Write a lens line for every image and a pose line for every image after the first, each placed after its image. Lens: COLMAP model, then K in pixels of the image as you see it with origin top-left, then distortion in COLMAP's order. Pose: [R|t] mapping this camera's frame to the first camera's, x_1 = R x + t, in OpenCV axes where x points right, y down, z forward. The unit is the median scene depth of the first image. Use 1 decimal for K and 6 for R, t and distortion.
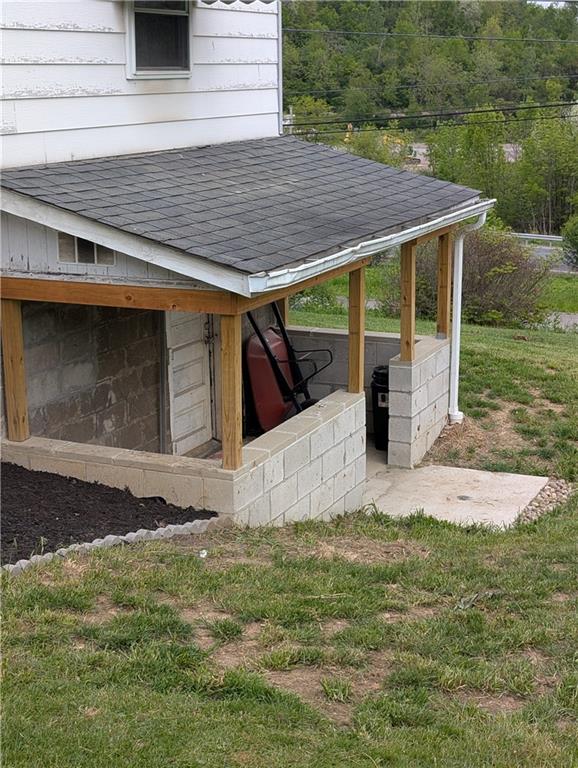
lens RADIAL K [[1304.6, 0, 289.3], [0, 1304.6, 383.8], [0, 0, 1]] dist [0.046583, 0.000000]
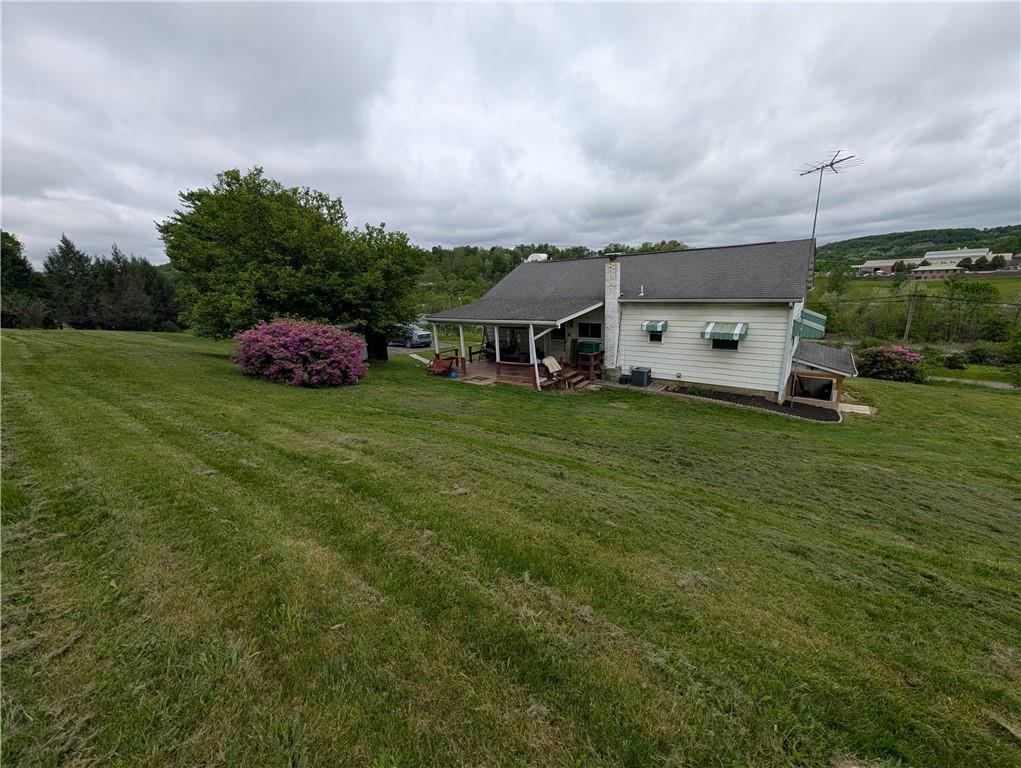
lens RADIAL K [[383.9, 0, 512.4], [0, 383.9, 387.4], [0, 0, 1]] dist [0.002333, 0.000150]
pose [[0.967648, 0.028880, -0.250647, -0.871646], [-0.019759, 0.999050, 0.038833, -0.040744], [0.251530, -0.032624, 0.967299, -0.963947]]
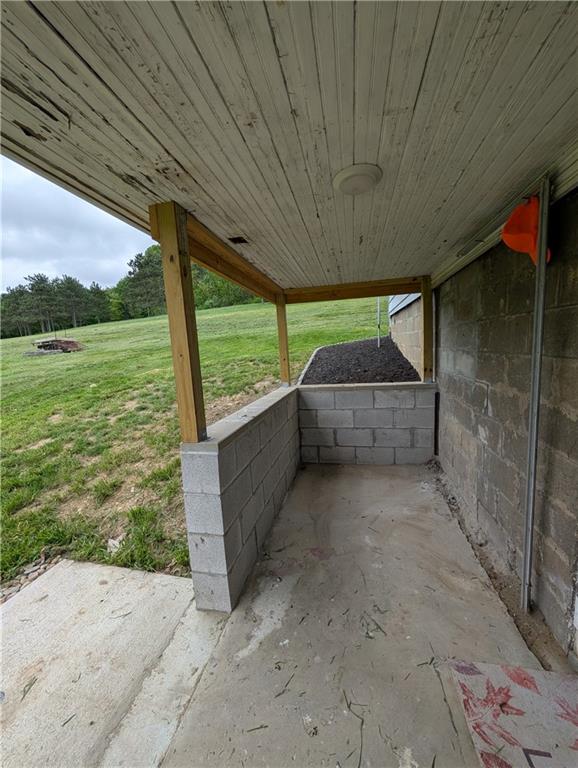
lens RADIAL K [[288.8, 0, 291.5], [0, 288.8, 384.5], [0, 0, 1]] dist [0.002333, 0.000150]
pose [[-0.976206, 0.079214, -0.201858, 0.030468], [0.005463, 0.939577, 0.342294, -0.067897], [0.216776, 0.333047, -0.917654, 1.085558]]
